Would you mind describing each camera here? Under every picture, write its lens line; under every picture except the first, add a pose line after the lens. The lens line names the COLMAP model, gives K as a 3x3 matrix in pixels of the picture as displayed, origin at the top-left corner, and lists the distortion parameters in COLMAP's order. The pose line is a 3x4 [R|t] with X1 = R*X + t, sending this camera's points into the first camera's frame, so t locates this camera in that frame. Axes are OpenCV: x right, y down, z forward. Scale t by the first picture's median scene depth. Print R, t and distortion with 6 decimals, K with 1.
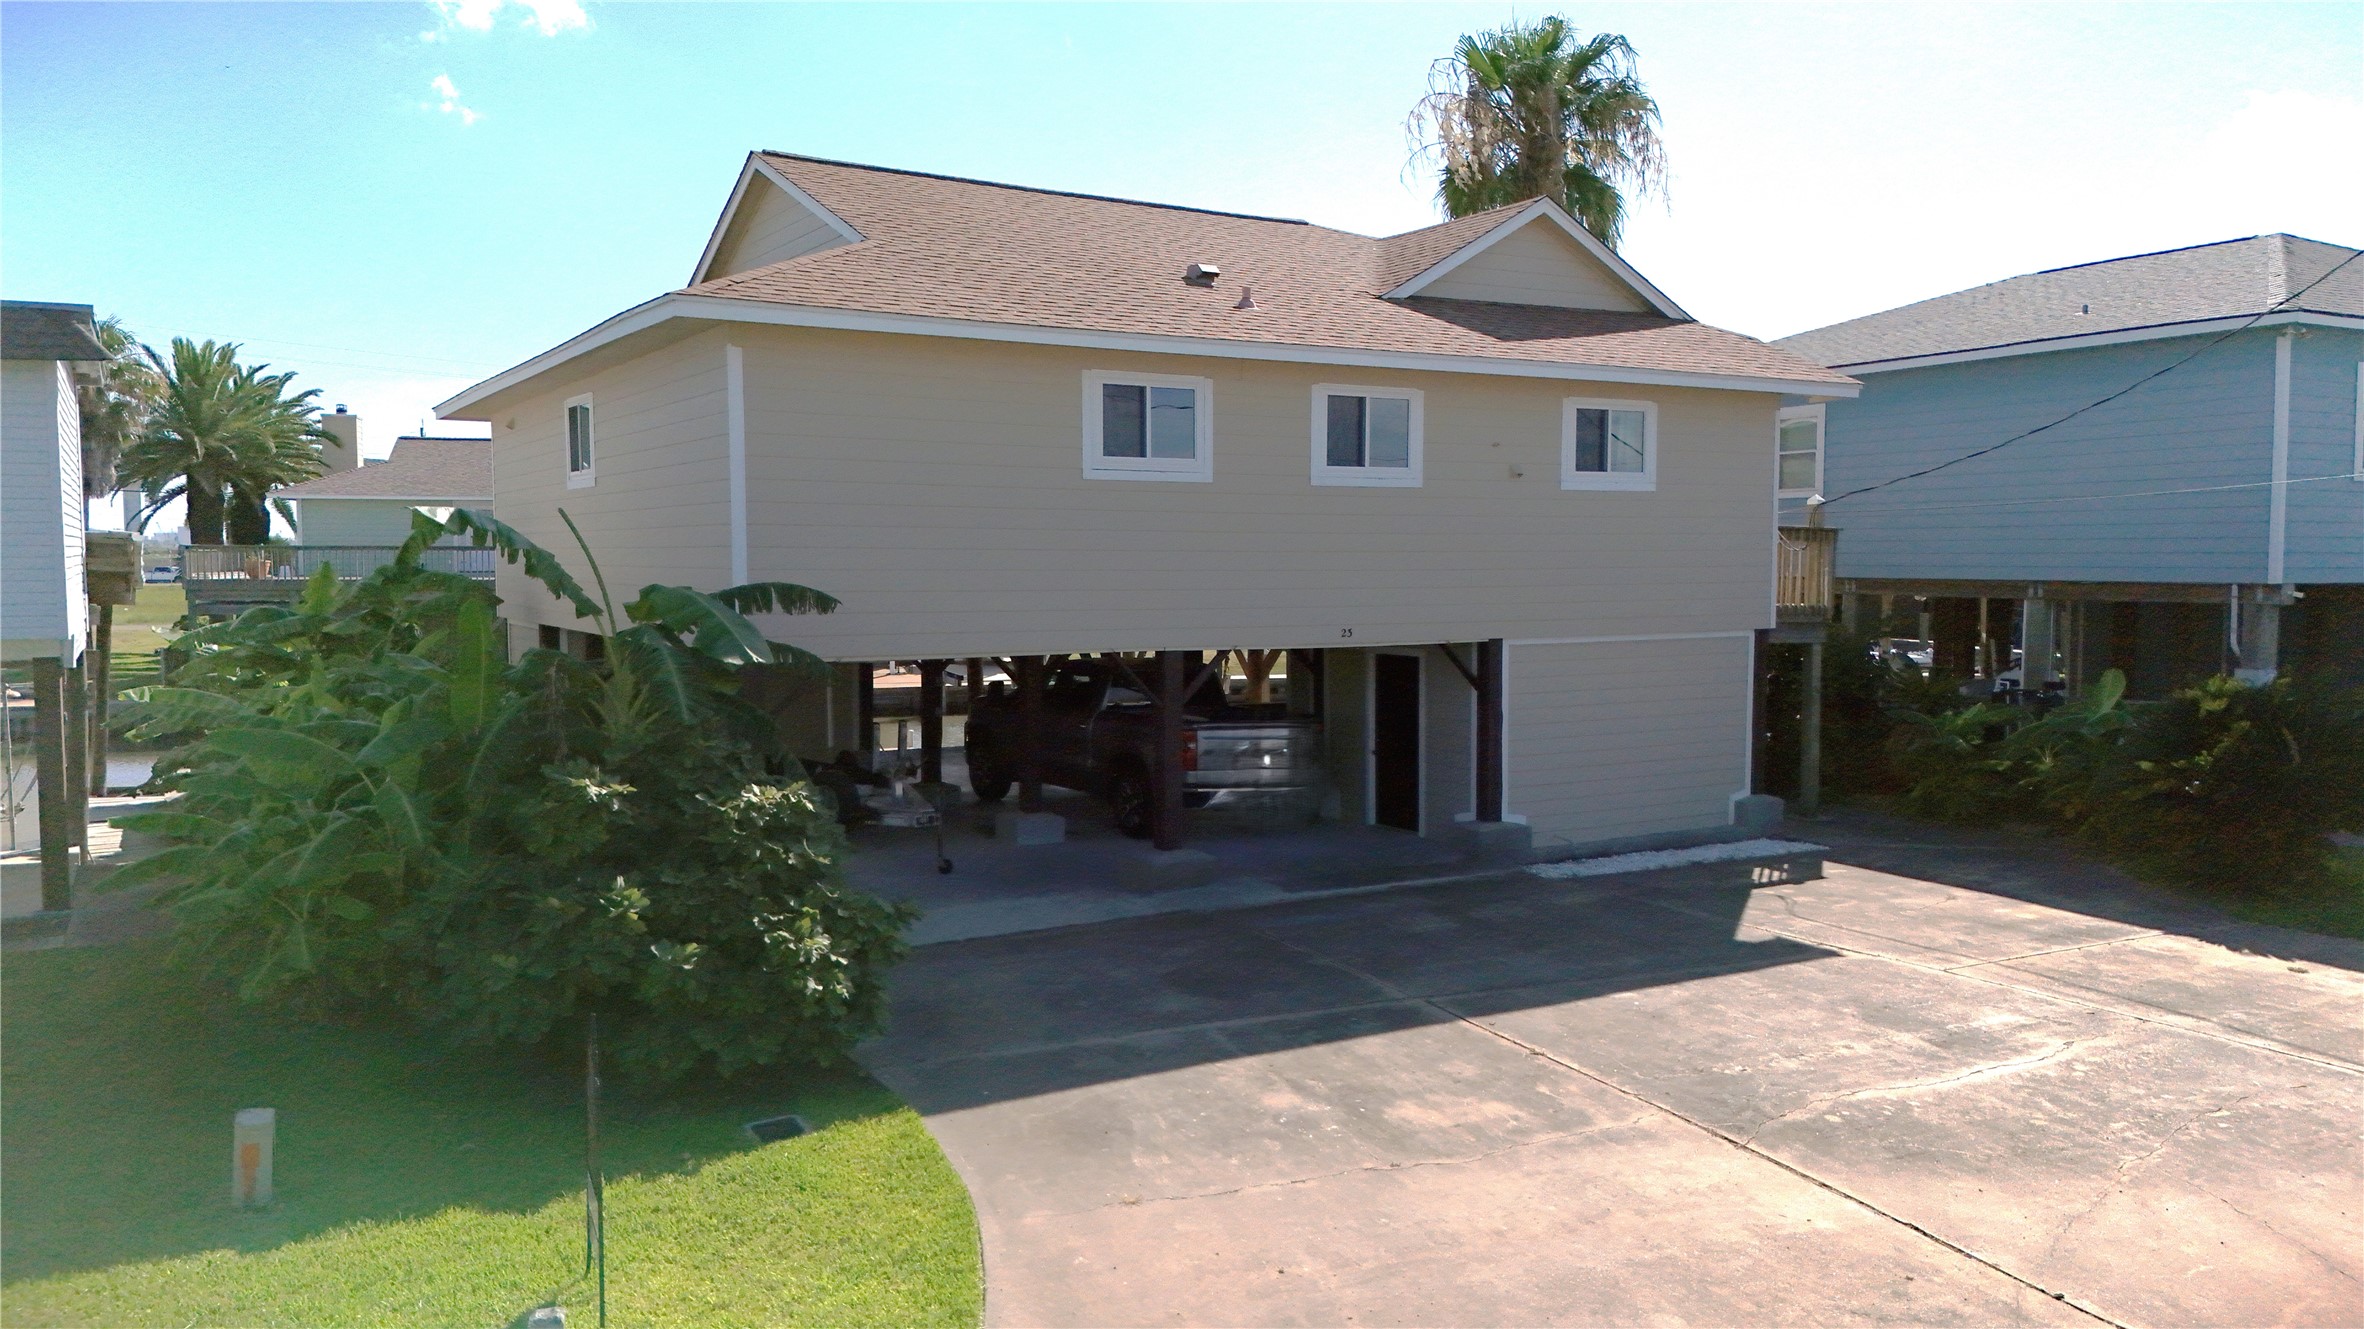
lens RADIAL K [[1737.7, 0, 1182.0], [0, 1737.7, 664.5], [0, 0, 1]] dist [0.063402, -0.040960]
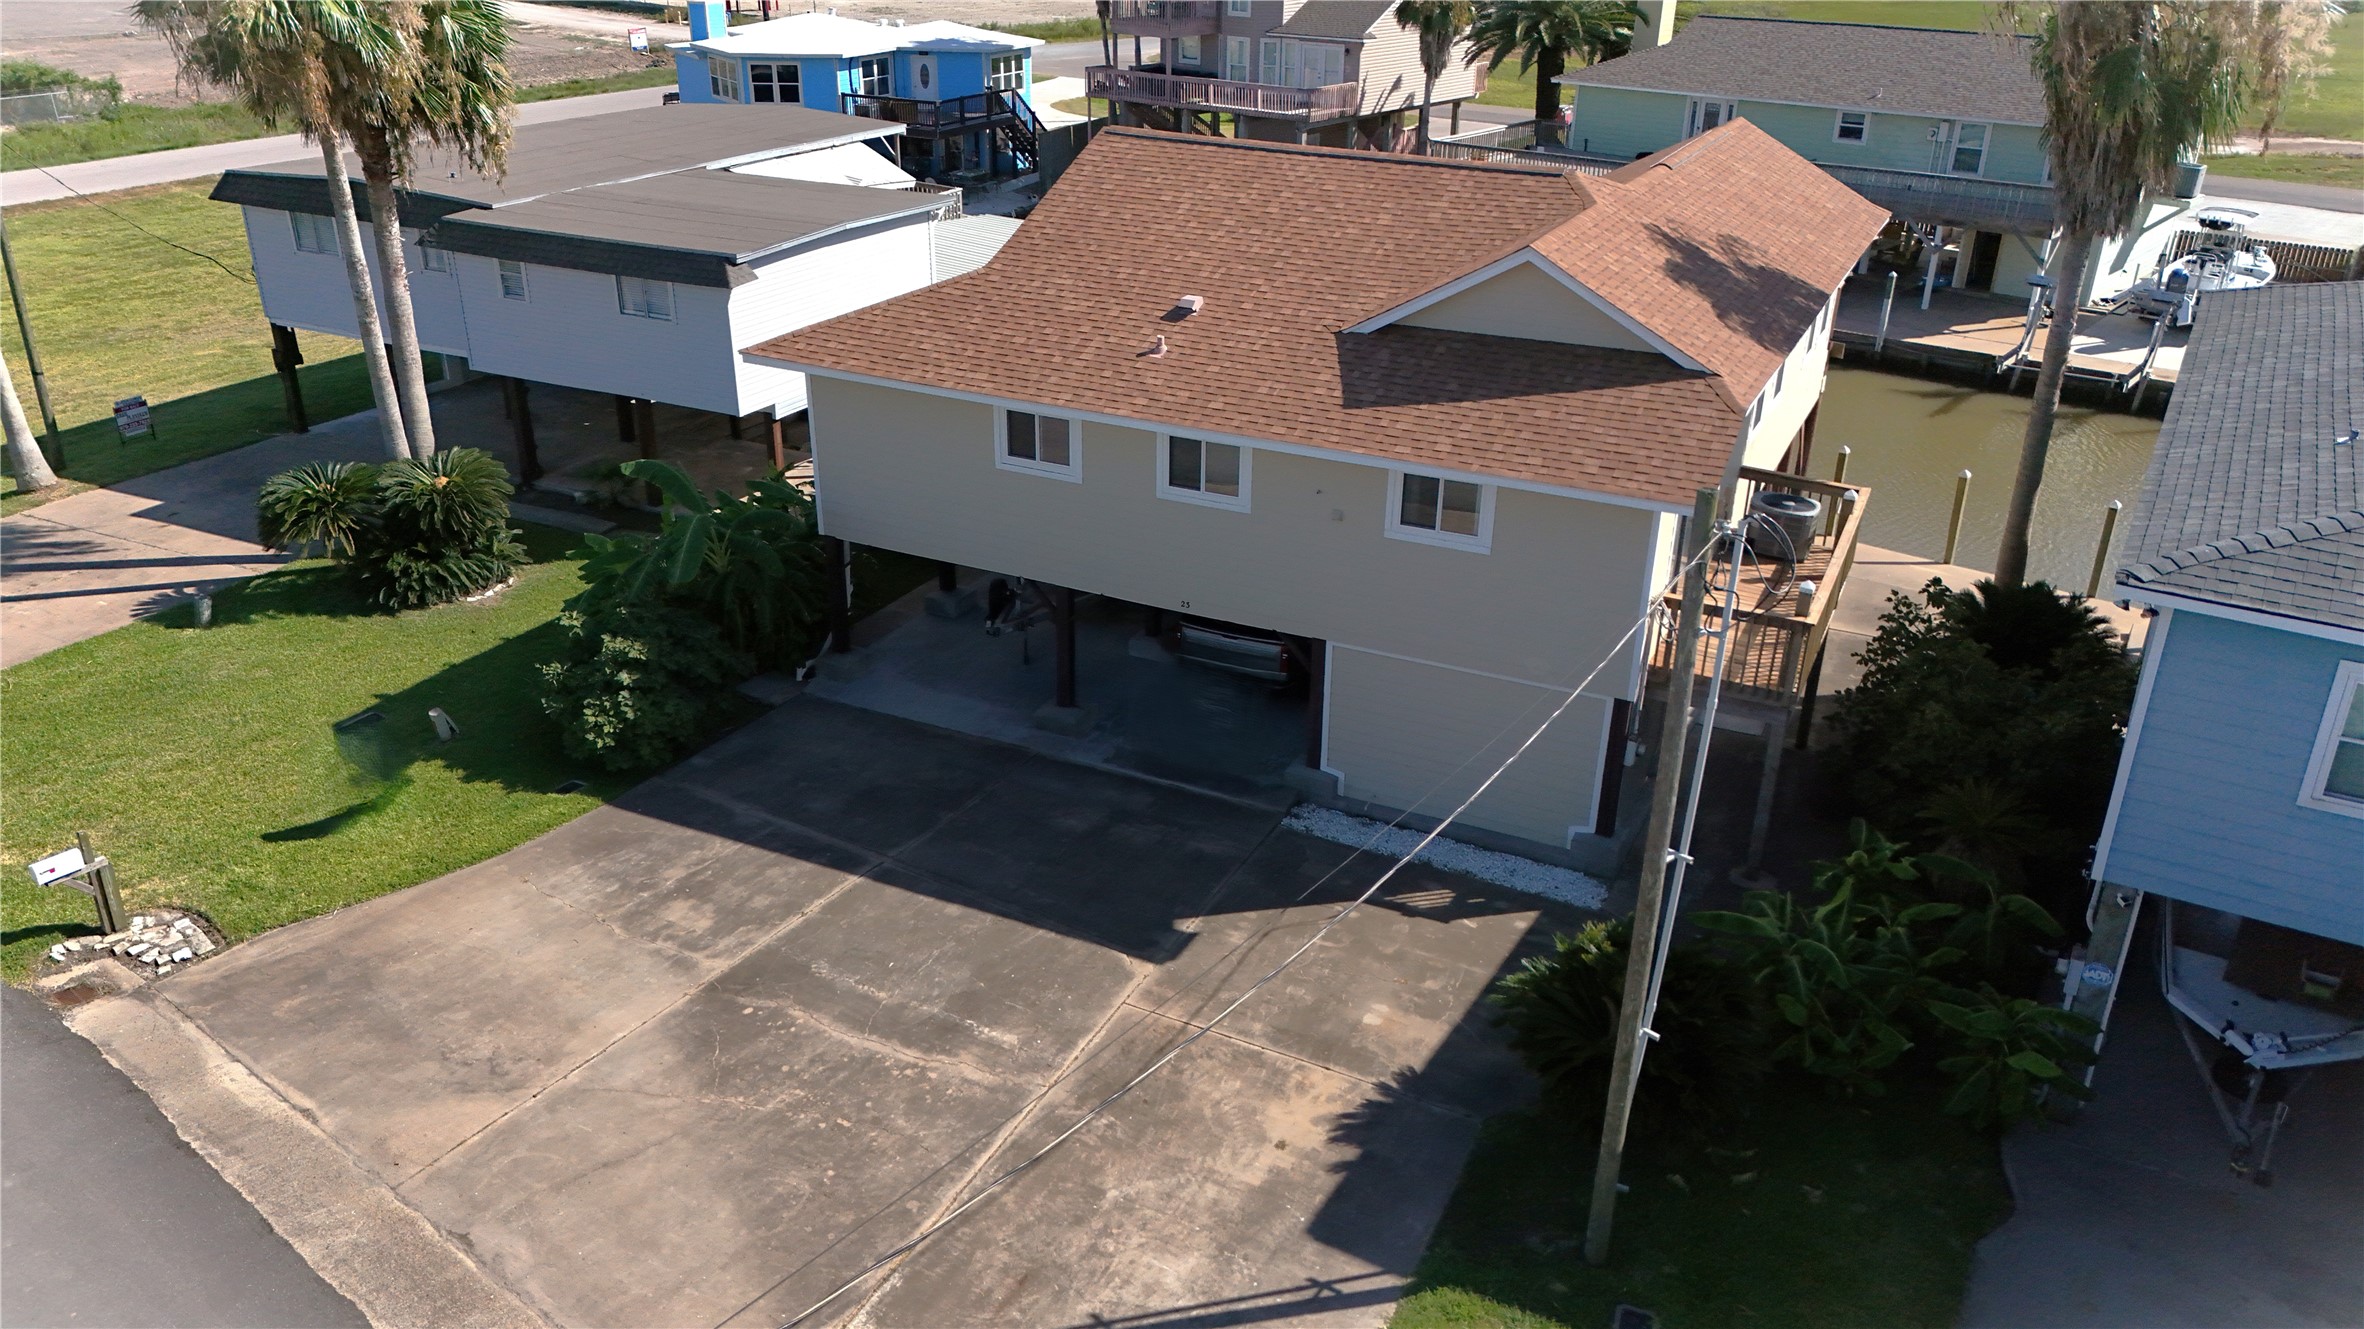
lens RADIAL K [[1720.1, 0, 1178.6], [0, 1720.1, 663.7], [0, 0, 1]] dist [0.132012, -0.170166]
pose [[0.547137, 0.360483, -0.755442, 1.762592], [-0.068445, 0.918758, 0.388843, -0.780272], [0.834240, -0.161044, 0.527360, 0.427913]]
